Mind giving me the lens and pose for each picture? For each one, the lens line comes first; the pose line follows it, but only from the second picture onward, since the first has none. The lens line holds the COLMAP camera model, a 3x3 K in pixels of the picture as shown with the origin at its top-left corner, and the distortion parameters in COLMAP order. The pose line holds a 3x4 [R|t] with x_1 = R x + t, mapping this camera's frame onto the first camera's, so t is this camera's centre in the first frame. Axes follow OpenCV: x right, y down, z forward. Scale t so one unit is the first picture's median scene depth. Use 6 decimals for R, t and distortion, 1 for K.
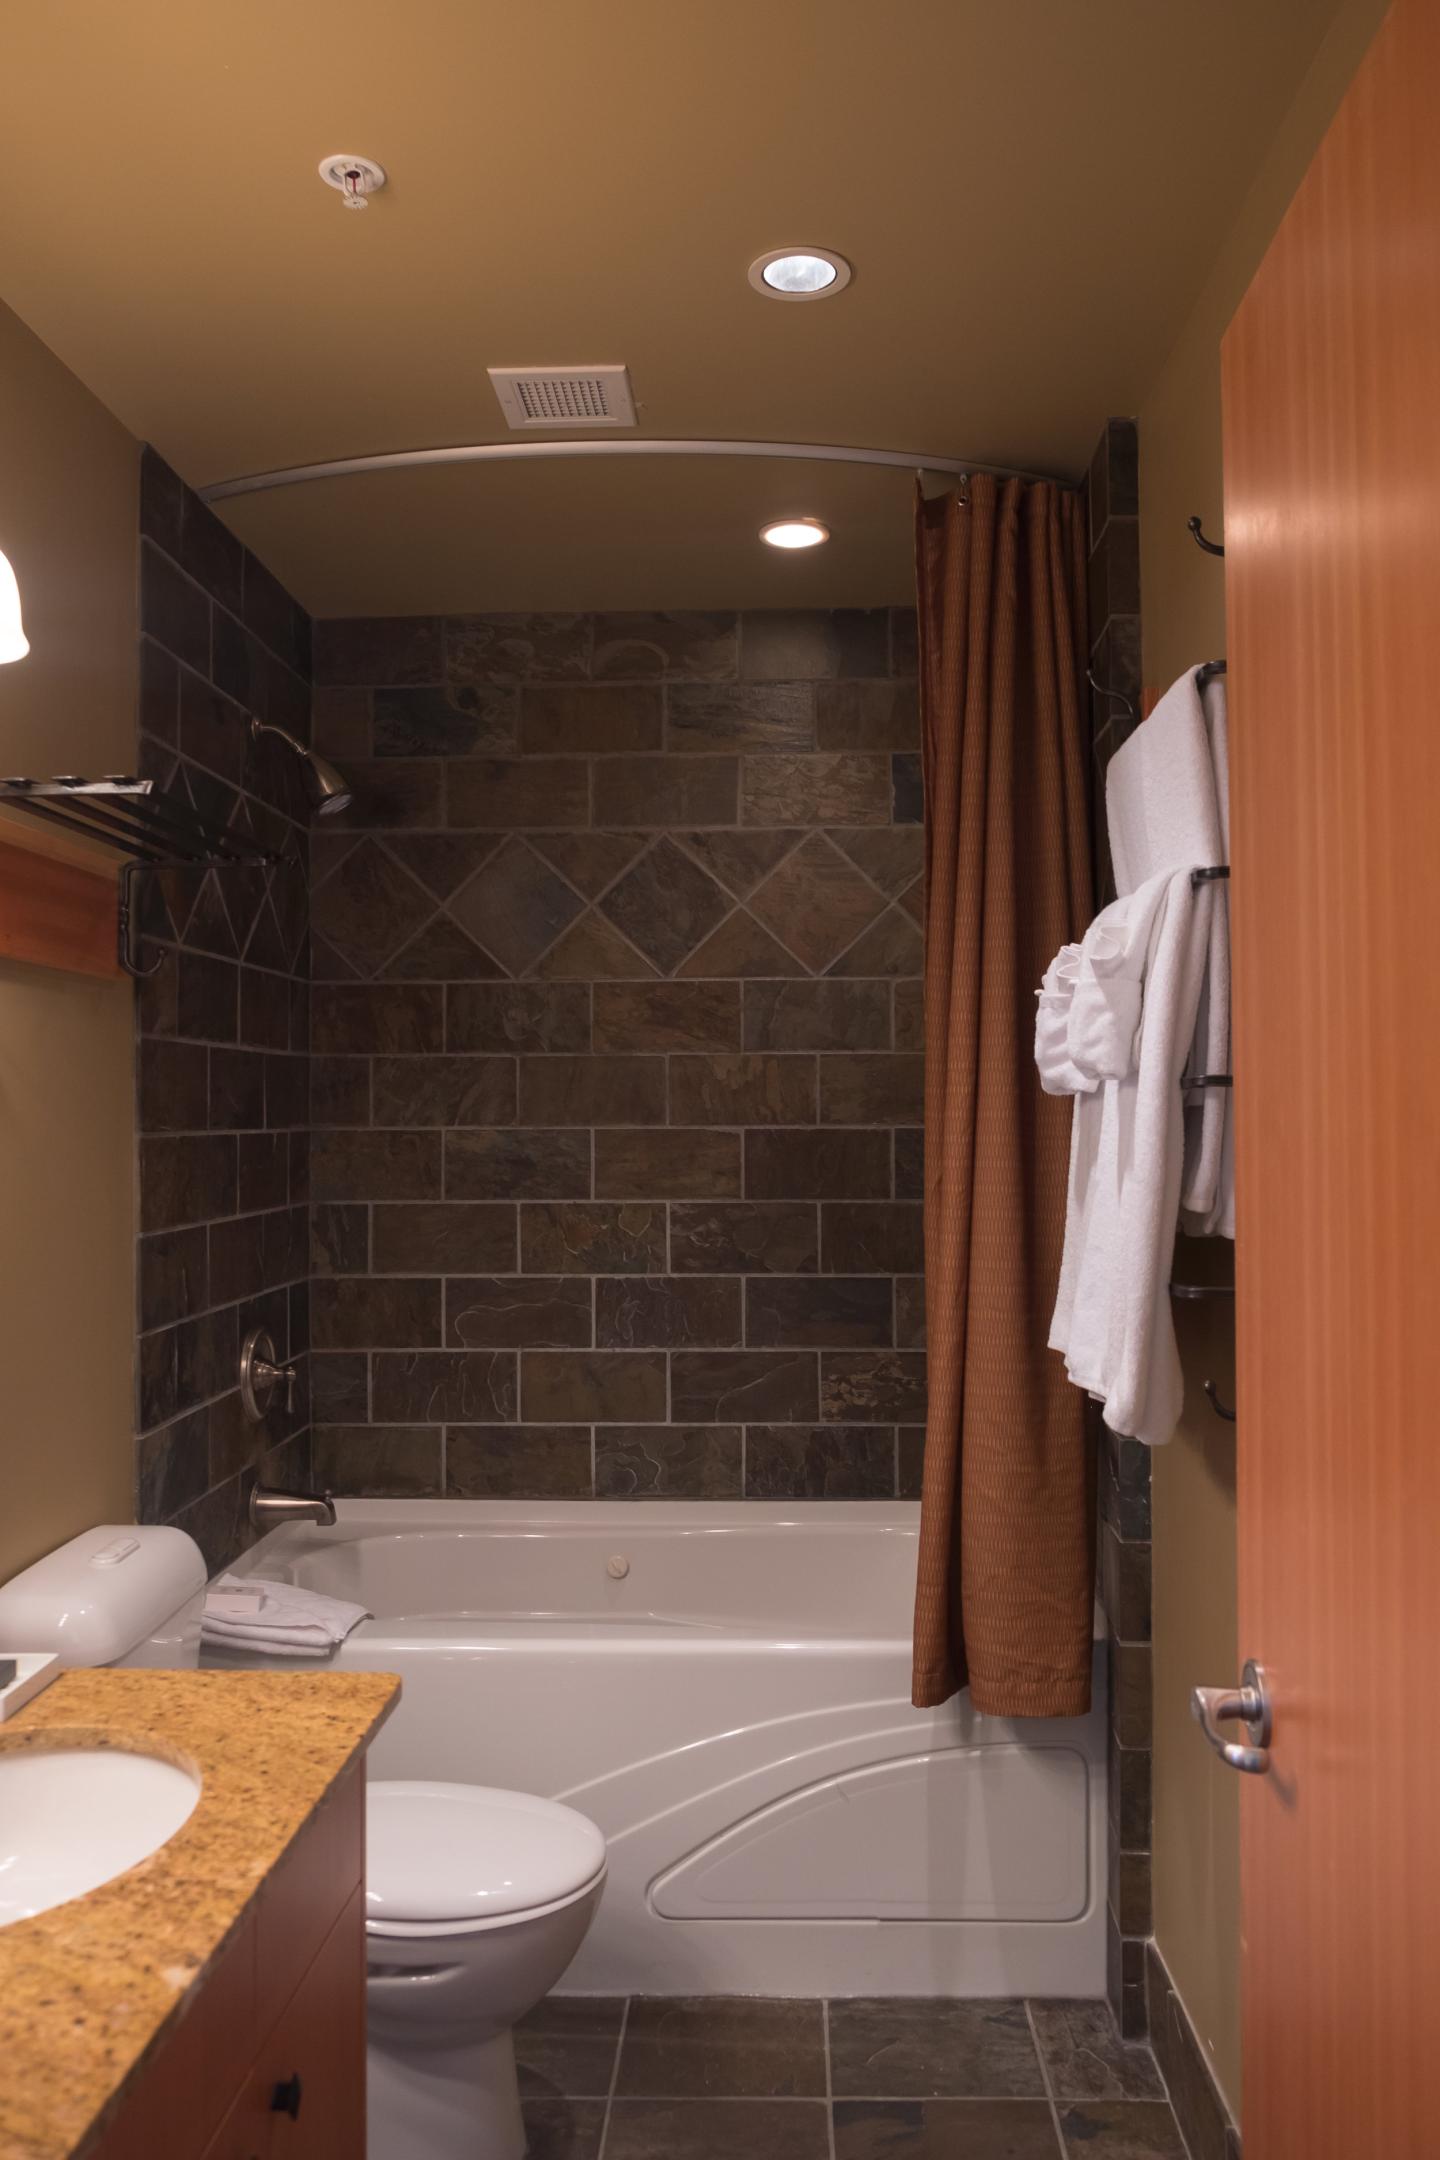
lens RADIAL K [[1689.4, 0, 746.0], [0, 1689.4, 1078.1], [0, 0, 1]] dist [-0.021912, 0.002563]
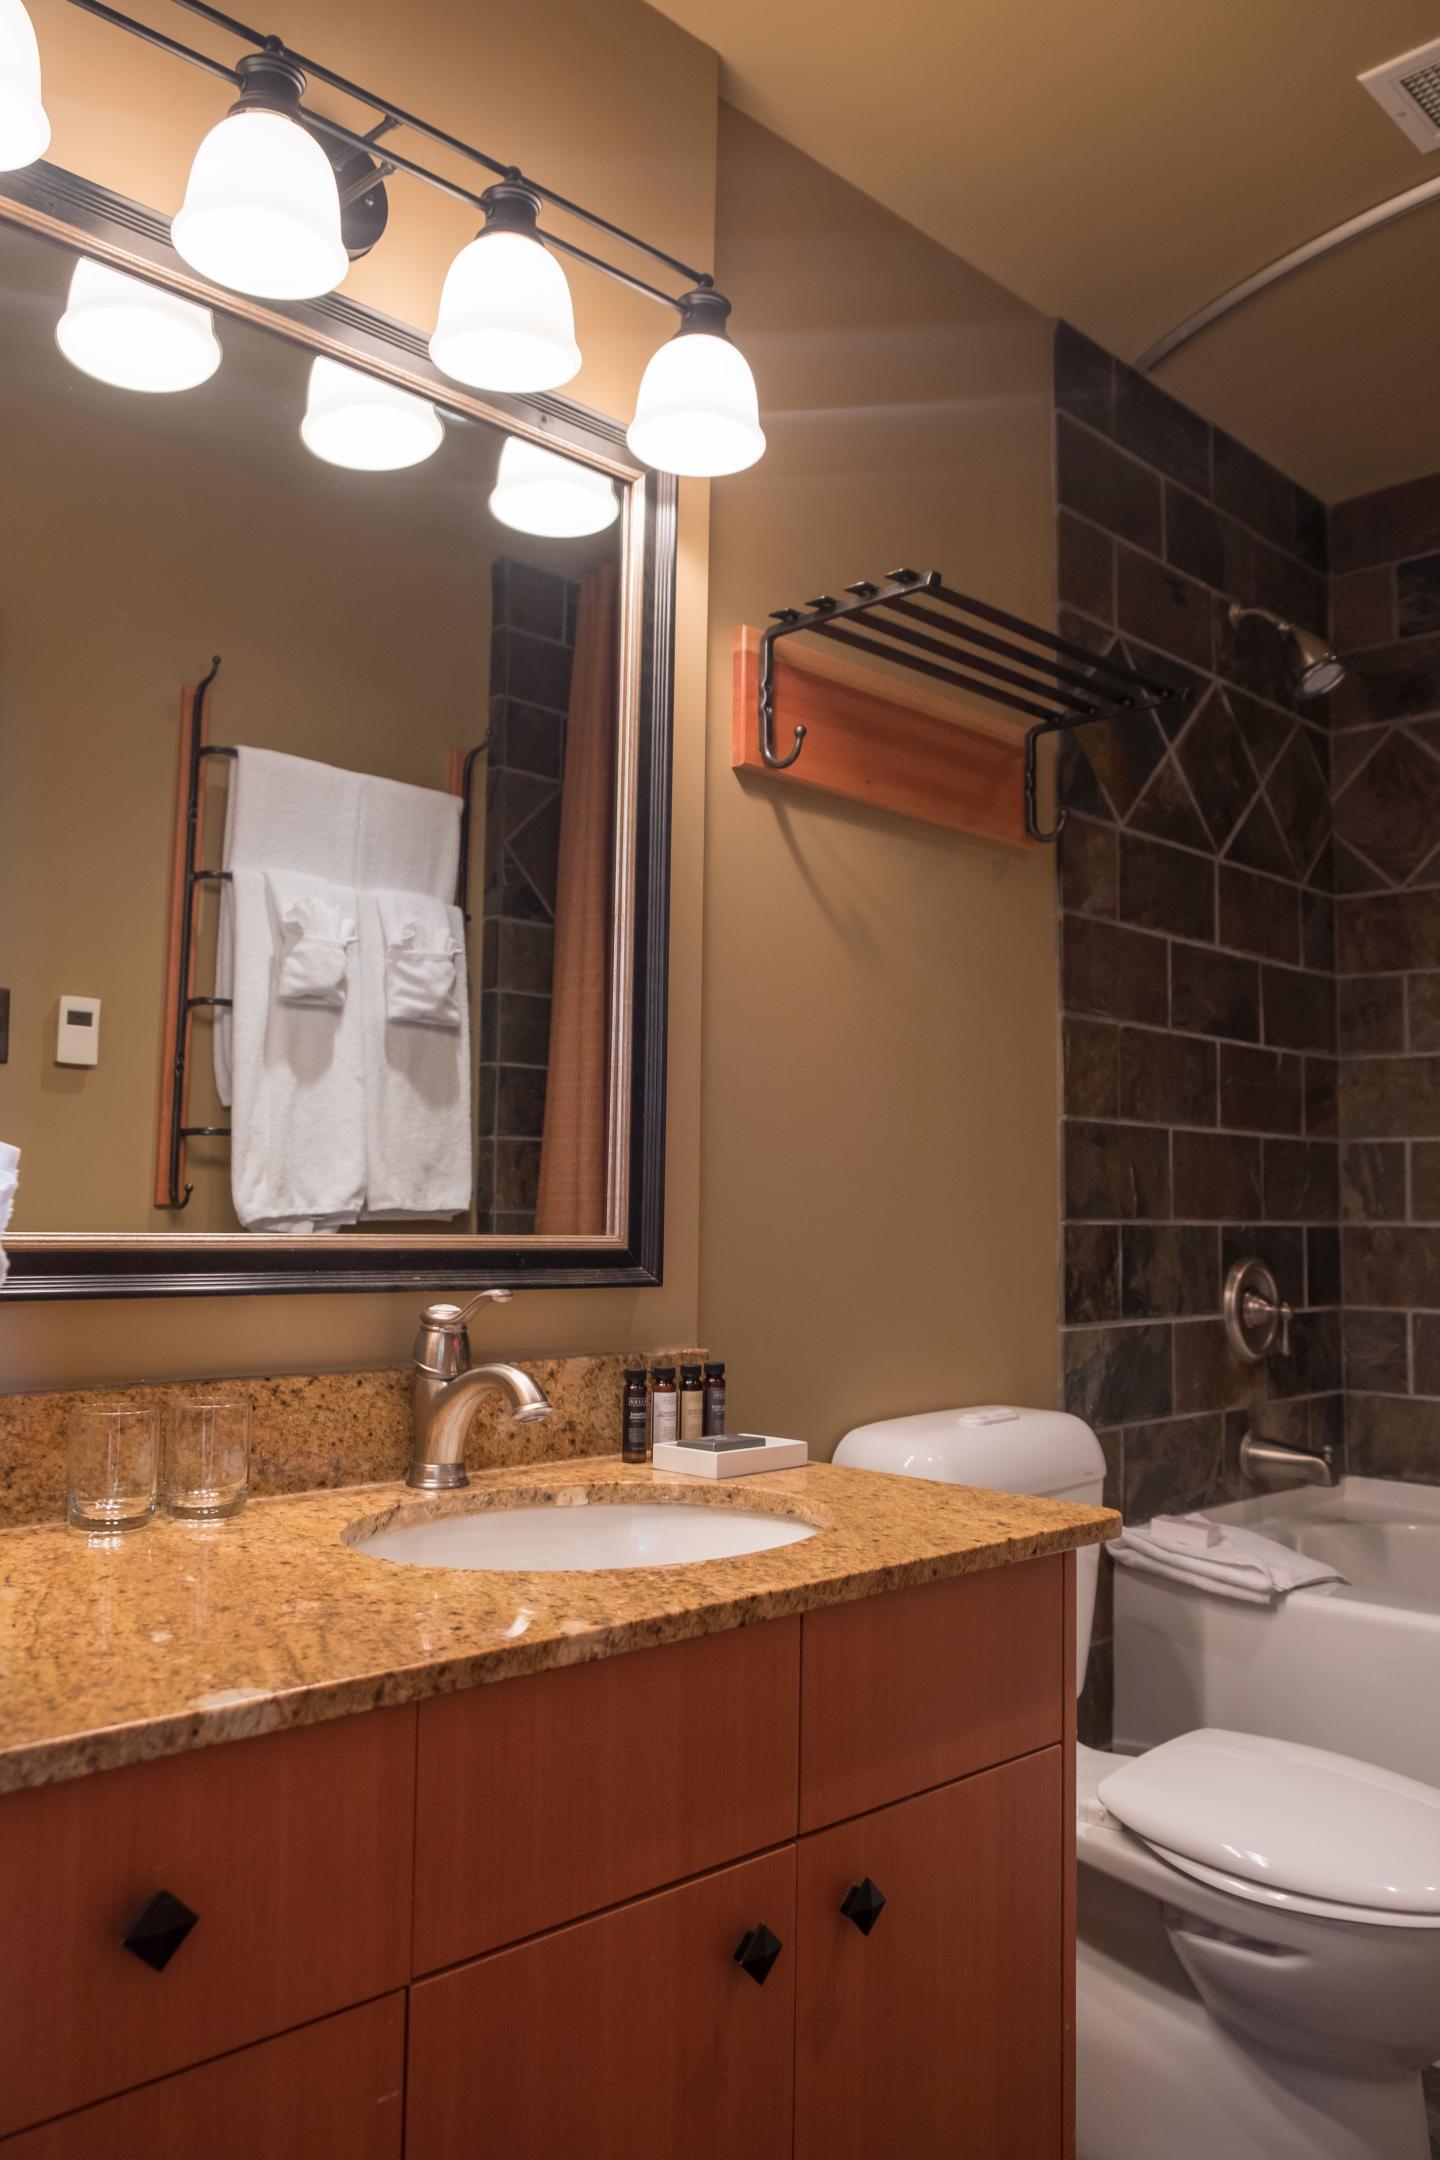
lens RADIAL K [[1689.4, 0, 746.0], [0, 1689.4, 1078.1], [0, 0, 1]] dist [-0.021912, 0.002563]
pose [[0.728007, -0.045402, -0.684065, 0.139701], [-0.003638, 0.997535, -0.070080, 0.116452], [0.685560, 0.053507, 0.726047, 0.148162]]
